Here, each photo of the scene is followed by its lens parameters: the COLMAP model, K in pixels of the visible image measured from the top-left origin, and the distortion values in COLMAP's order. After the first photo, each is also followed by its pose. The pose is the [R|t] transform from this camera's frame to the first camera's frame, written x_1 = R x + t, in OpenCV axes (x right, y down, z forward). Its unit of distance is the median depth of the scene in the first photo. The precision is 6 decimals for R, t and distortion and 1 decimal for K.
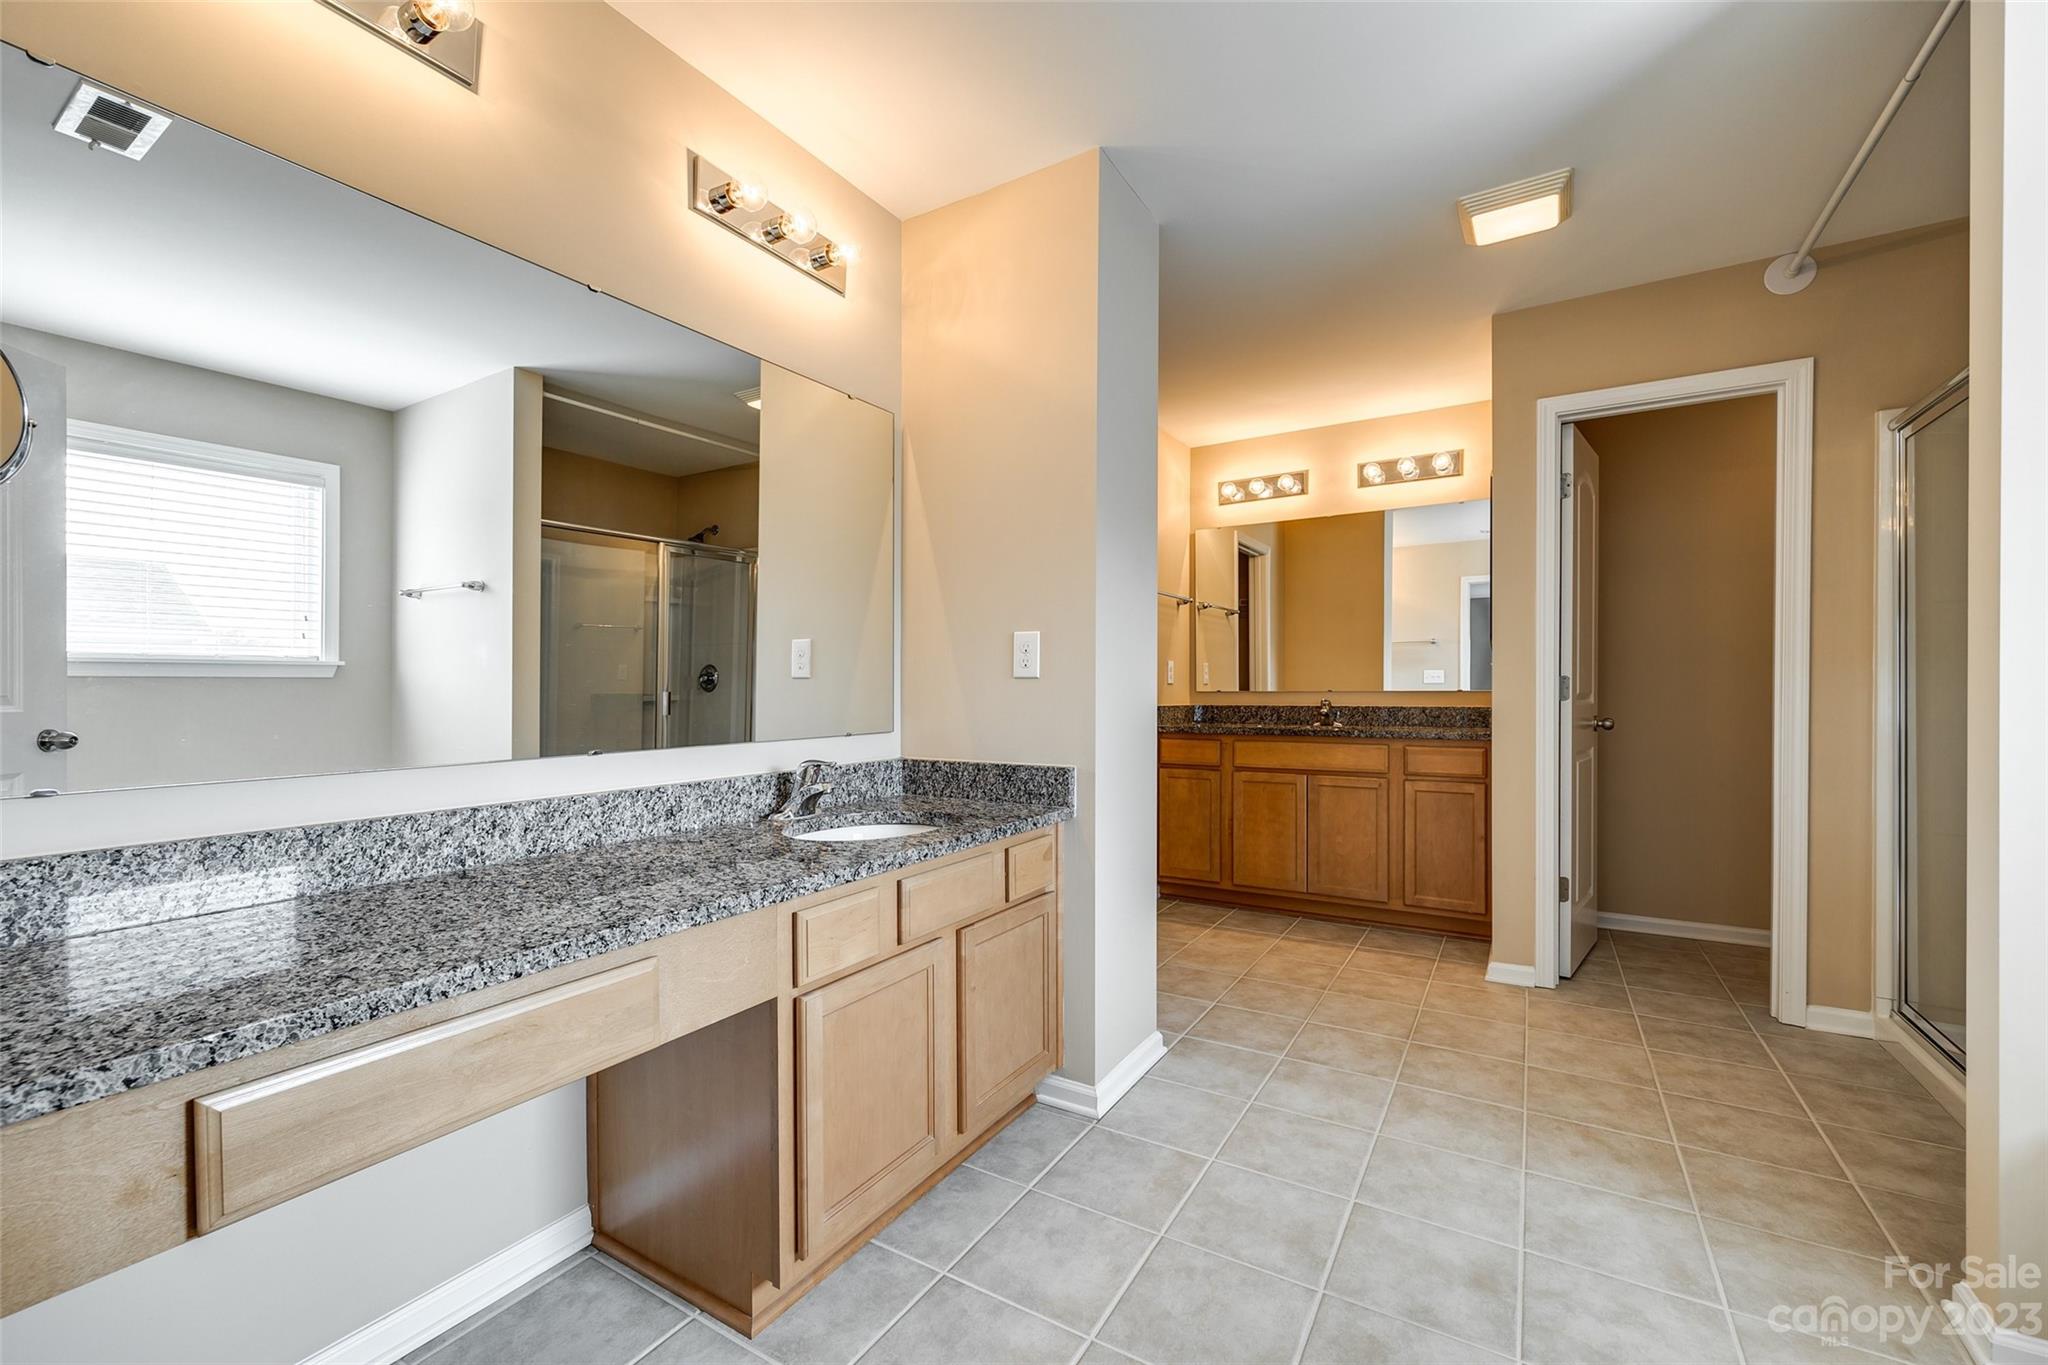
lens RADIAL K [[834.6, 0, 1036.5], [0, 834.6, 687.8], [0, 0, 1]] dist [0.001877, 0.000288]
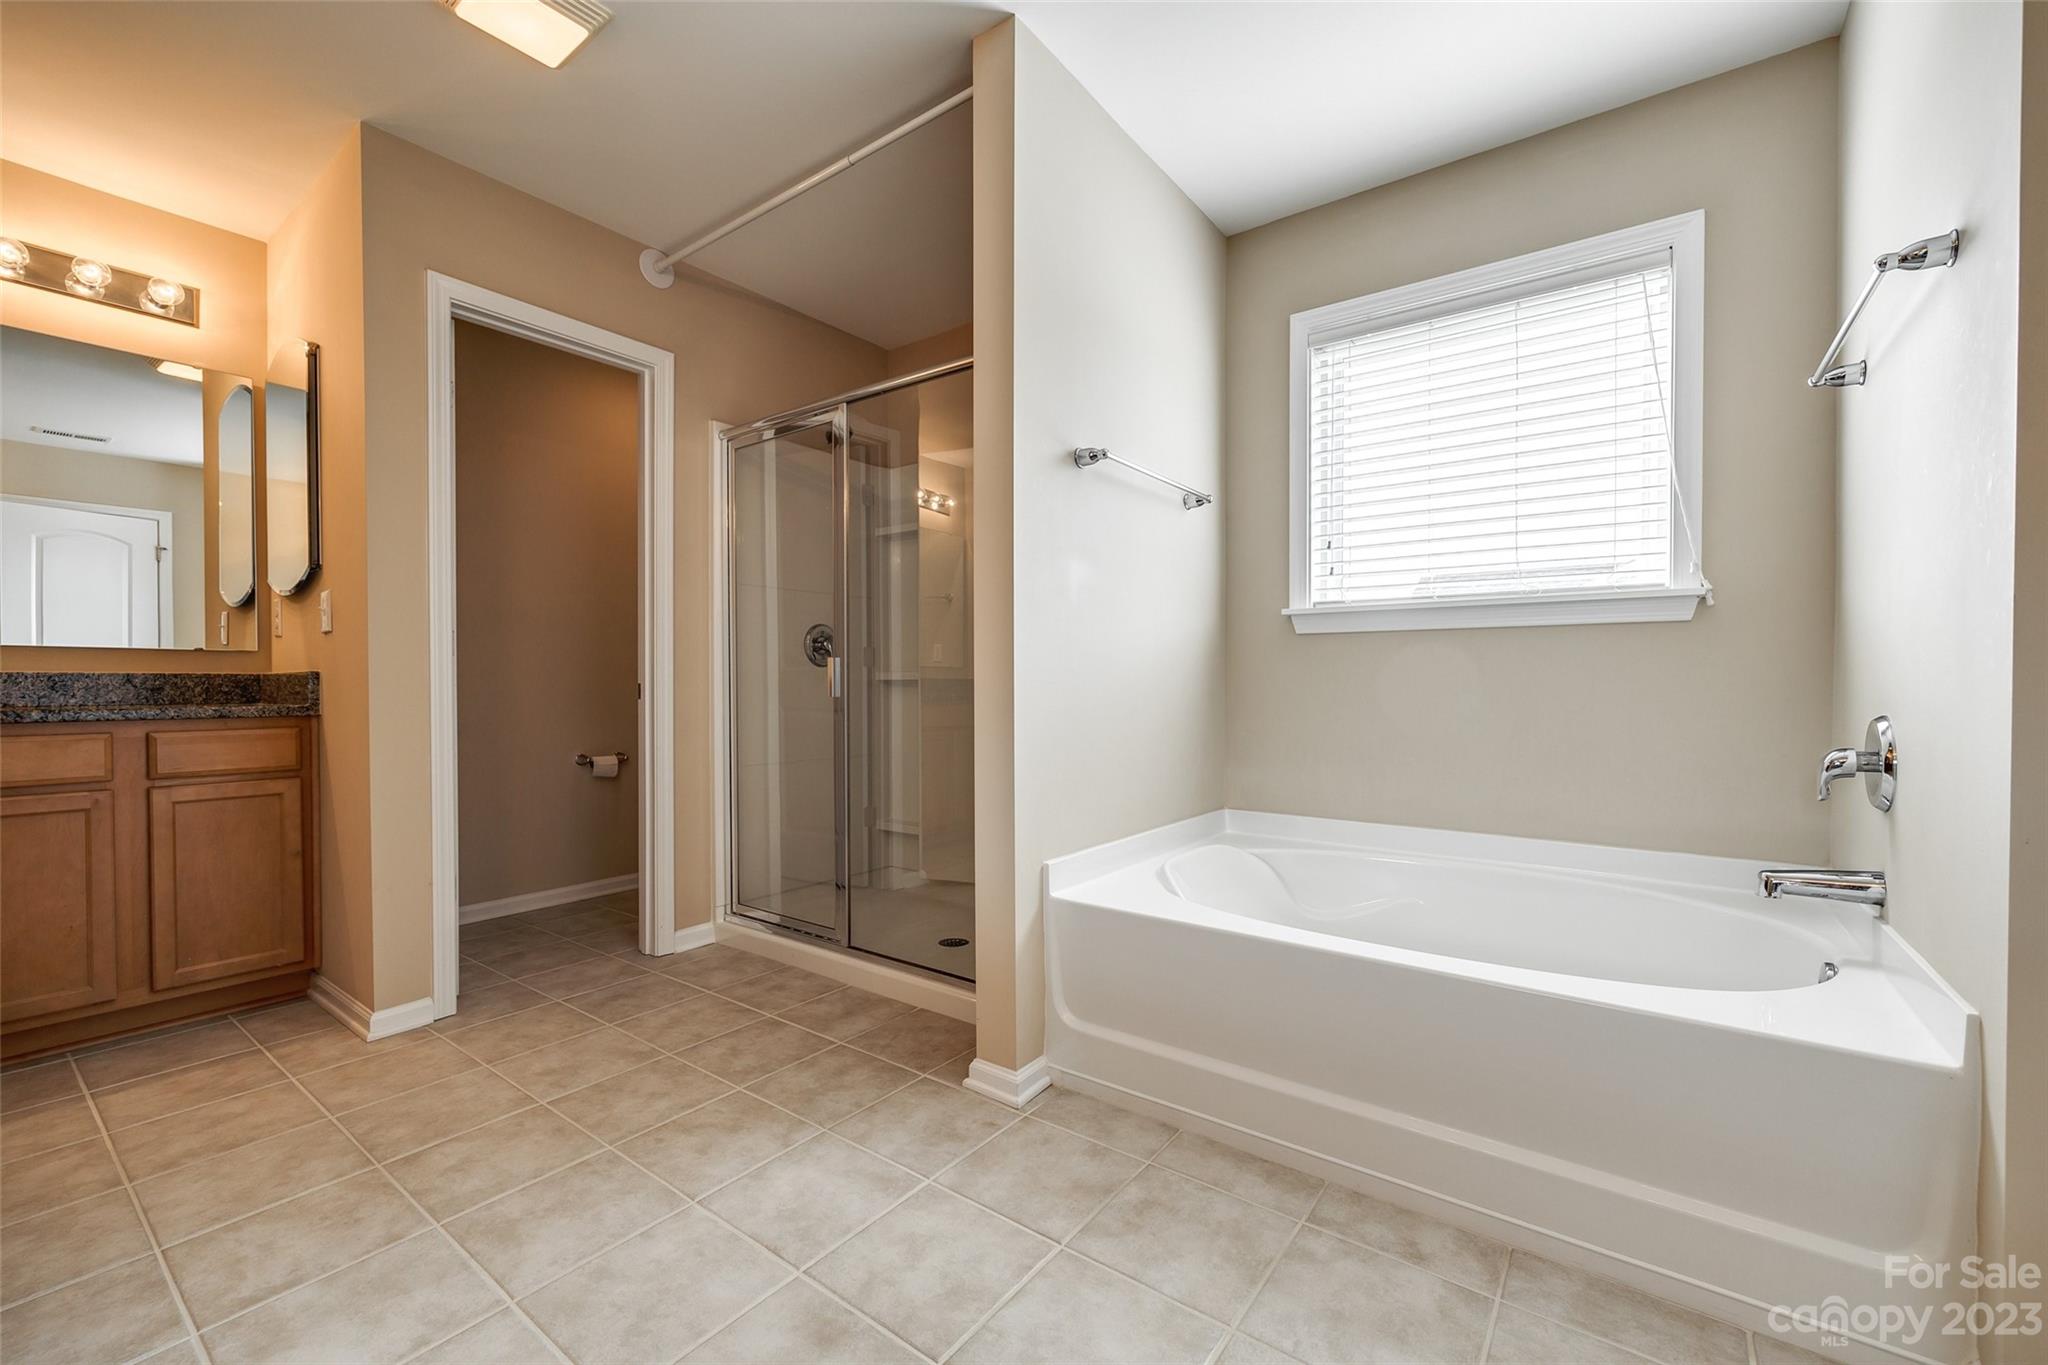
lens RADIAL K [[834.6, 0, 1036.5], [0, 834.6, 687.8], [0, 0, 1]] dist [0.001877, 0.000288]
pose [[0.103338, -0.004738, 0.994635, -0.127846], [-0.000188, 0.999989, 0.004783, 0.044227], [-0.994646, -0.000681, 0.103336, 0.378009]]
